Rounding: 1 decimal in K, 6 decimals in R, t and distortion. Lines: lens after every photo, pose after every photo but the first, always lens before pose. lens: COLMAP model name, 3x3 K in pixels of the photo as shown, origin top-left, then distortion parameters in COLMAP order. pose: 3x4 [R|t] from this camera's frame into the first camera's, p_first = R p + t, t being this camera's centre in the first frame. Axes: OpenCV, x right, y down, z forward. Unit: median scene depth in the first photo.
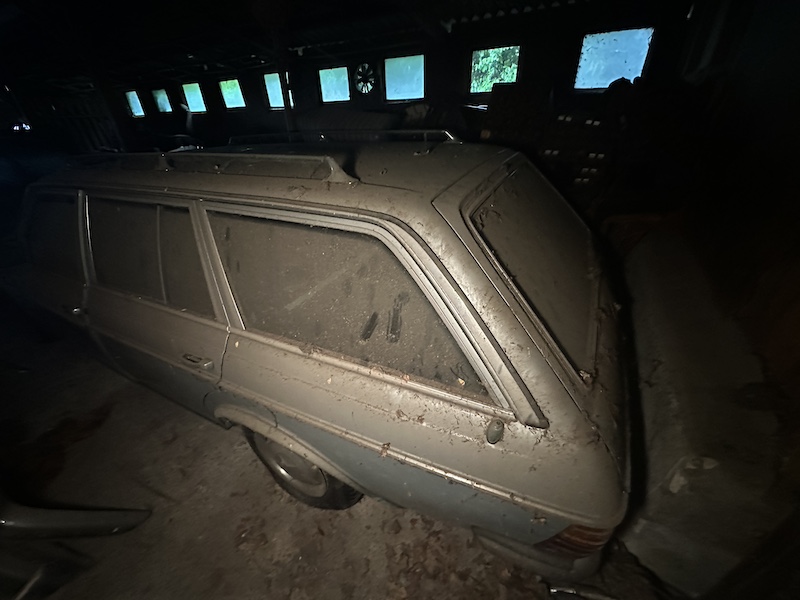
lens RADIAL K [[319.7, 0, 400.0], [0, 319.7, 300.0], [0, 0, 1]] dist [-0.001507, 0.000138]
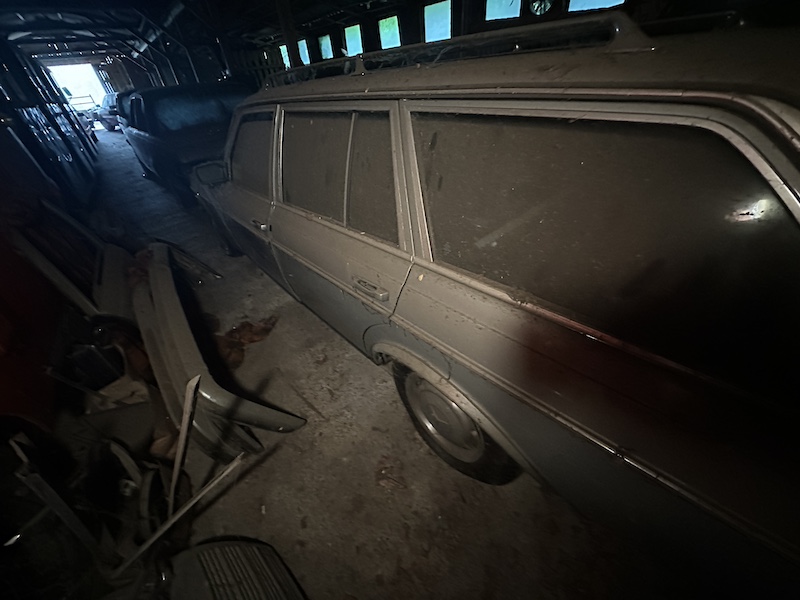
lens RADIAL K [[319.7, 0, 400.0], [0, 319.7, 300.0], [0, 0, 1]] dist [-0.001507, 0.000138]
pose [[0.931913, 0.180883, -0.314355, -0.229461], [-0.142745, 0.979726, 0.140574, 0.069664], [0.333409, -0.086130, 0.938840, 0.134839]]
